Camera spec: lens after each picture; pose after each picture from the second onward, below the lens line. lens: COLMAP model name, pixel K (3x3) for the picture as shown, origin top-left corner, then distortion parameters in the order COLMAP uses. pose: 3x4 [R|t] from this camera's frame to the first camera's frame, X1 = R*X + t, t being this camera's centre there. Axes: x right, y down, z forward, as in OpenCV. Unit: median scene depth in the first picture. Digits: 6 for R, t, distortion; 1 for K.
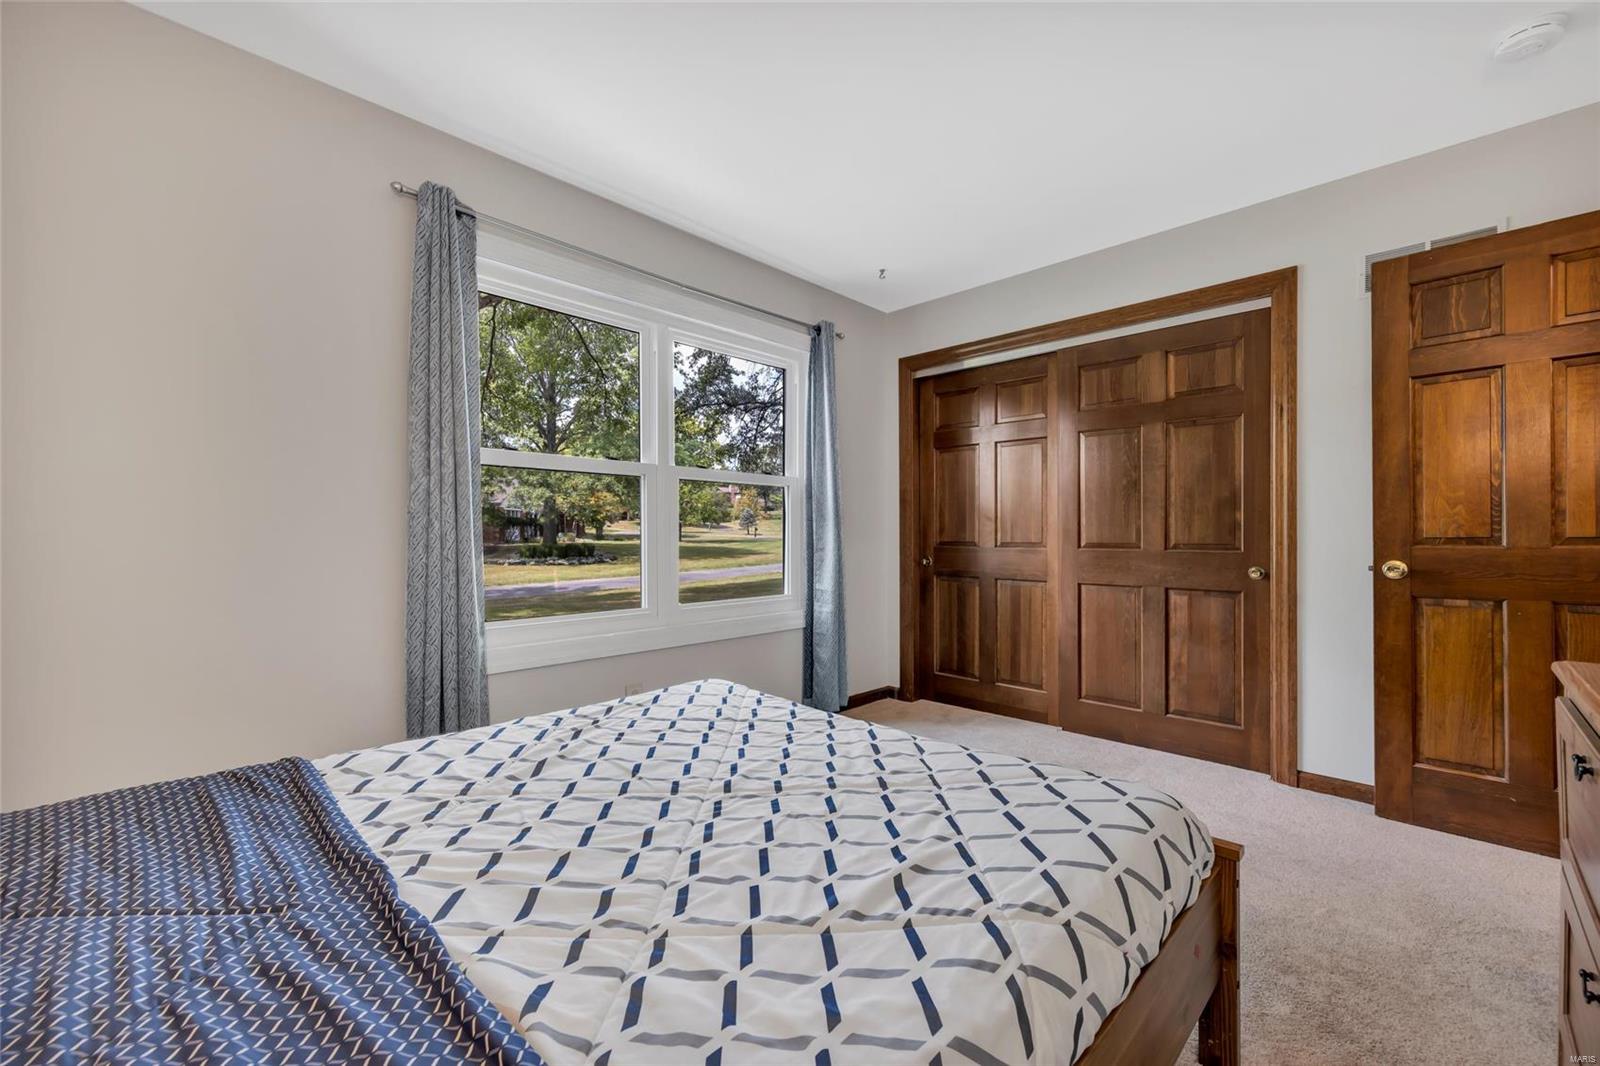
lens RADIAL K [[635.0, 0, 802.3], [0, 635.0, 532.3], [0, 0, 1]] dist [0.003523, 0.000268]
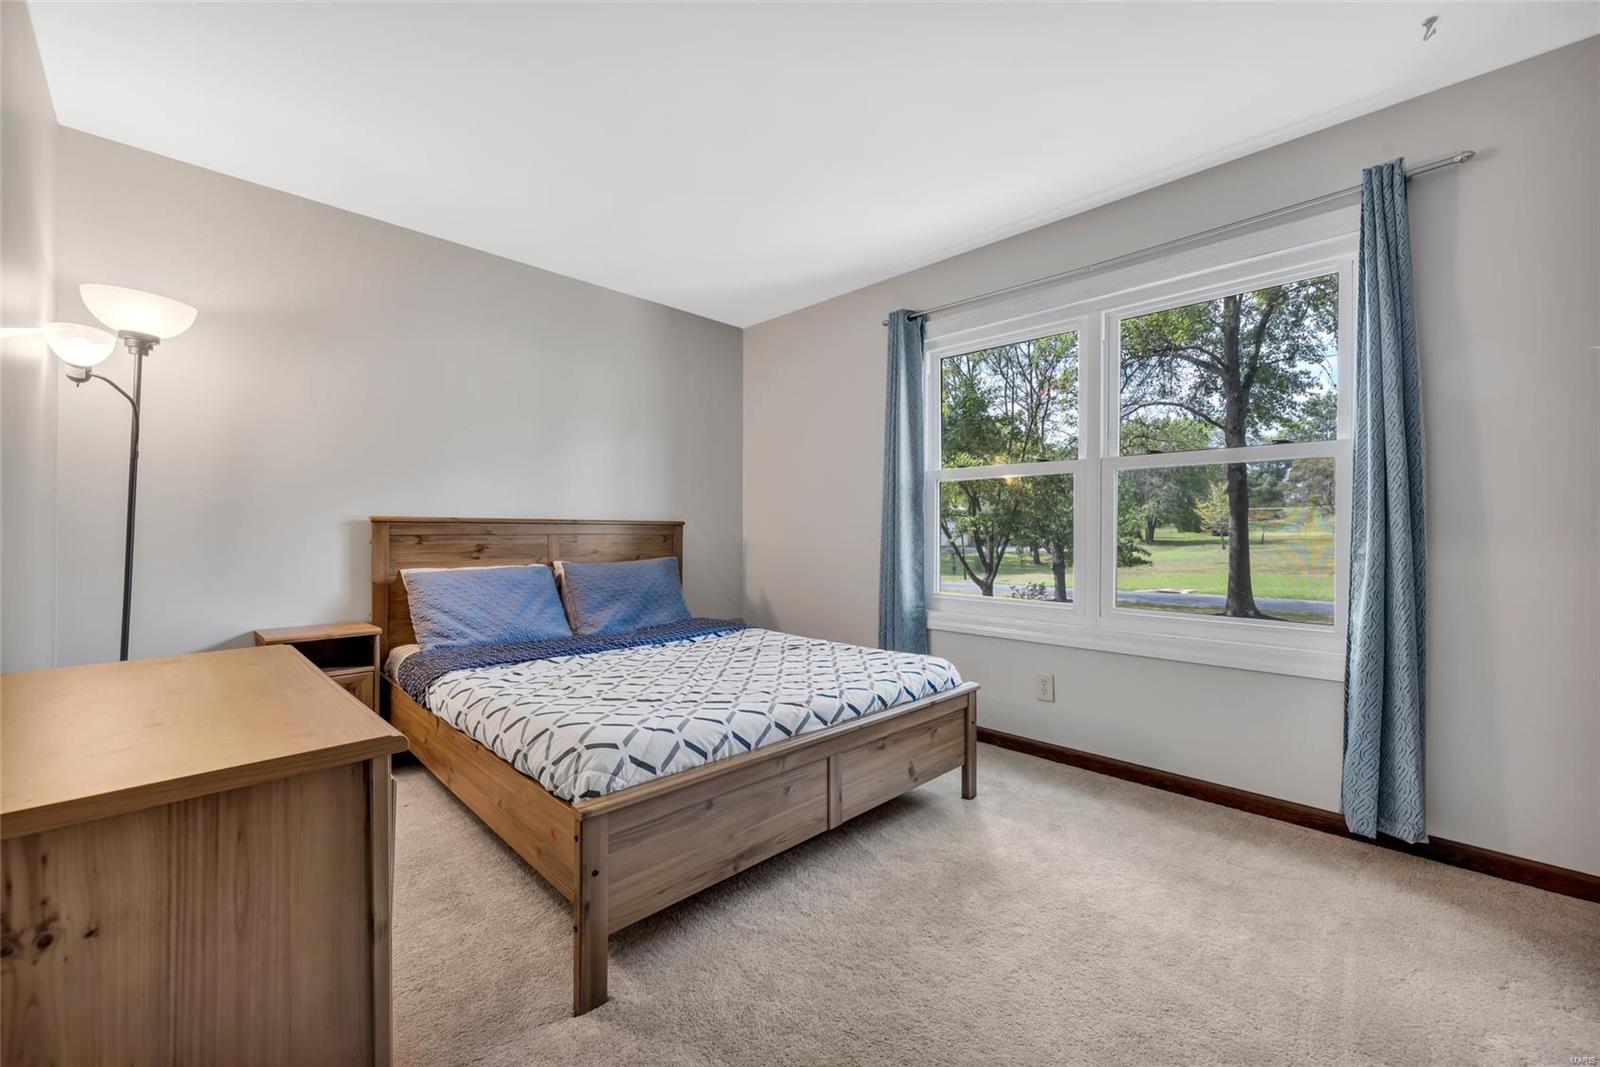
lens RADIAL K [[635.0, 0, 802.2], [0, 635.0, 534.0], [0, 0, 1]] dist [0.003523, 0.000268]
pose [[0.003872, -0.007013, -0.999968, 0.710636], [-0.001918, 0.999974, -0.007020, 0.014093], [0.999991, 0.001945, 0.003858, 0.535343]]
